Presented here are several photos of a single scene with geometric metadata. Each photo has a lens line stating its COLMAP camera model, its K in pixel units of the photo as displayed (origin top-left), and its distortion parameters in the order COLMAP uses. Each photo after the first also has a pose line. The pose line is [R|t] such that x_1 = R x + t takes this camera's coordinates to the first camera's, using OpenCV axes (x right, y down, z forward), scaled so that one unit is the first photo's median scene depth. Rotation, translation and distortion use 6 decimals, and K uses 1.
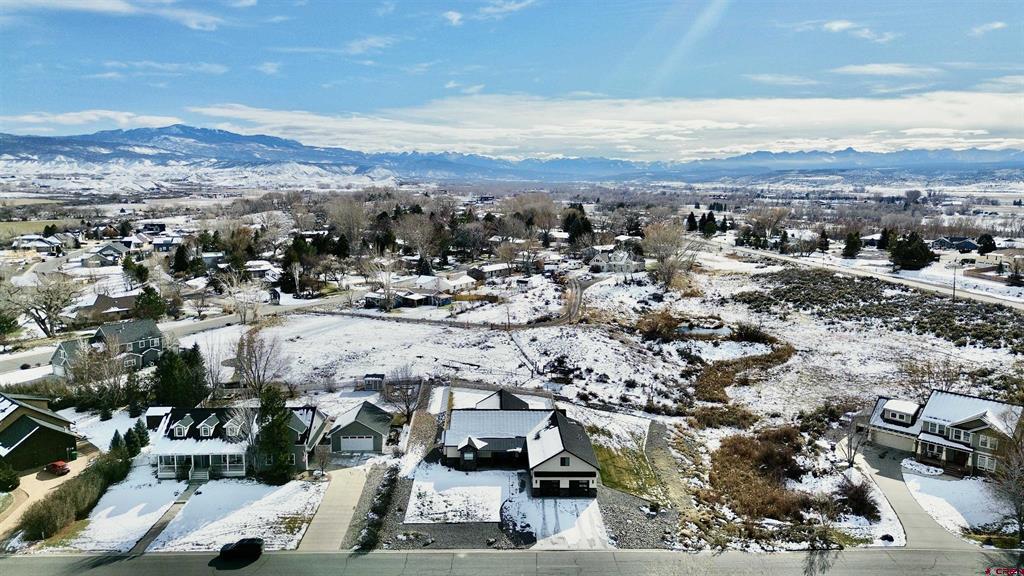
lens RADIAL K [[723.2, 0, 512.9], [0, 723.2, 283.1], [0, 0, 1]] dist [0.070235, -0.061677]
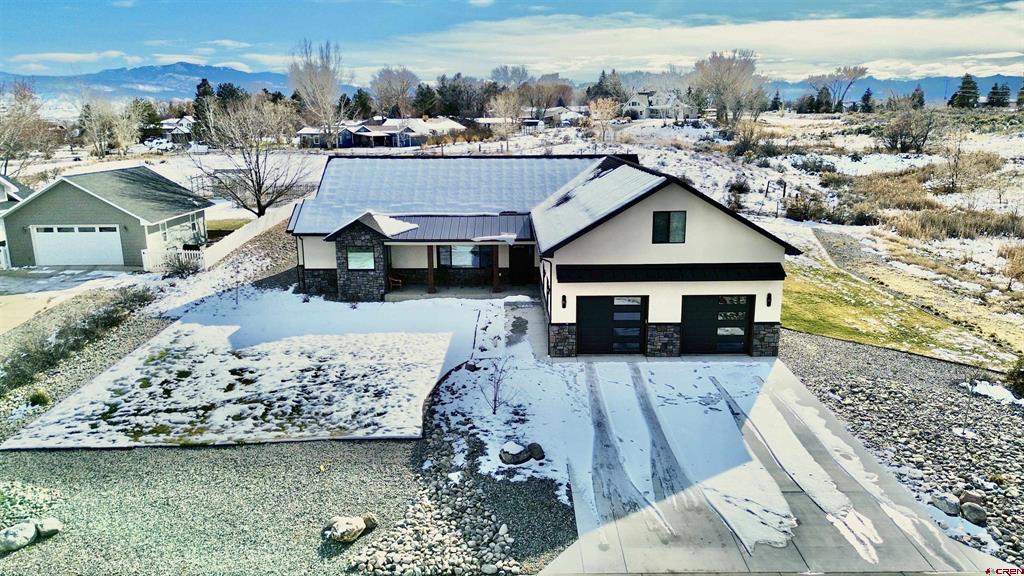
lens RADIAL K [[723.2, 0, 510.2], [0, 723.2, 290.3], [0, 0, 1]] dist [0.070235, -0.061677]
pose [[0.999681, -0.012350, -0.022047, 0.016253], [0.014396, 0.995357, 0.095170, 0.223054], [0.020770, -0.095457, 0.995217, 0.665916]]
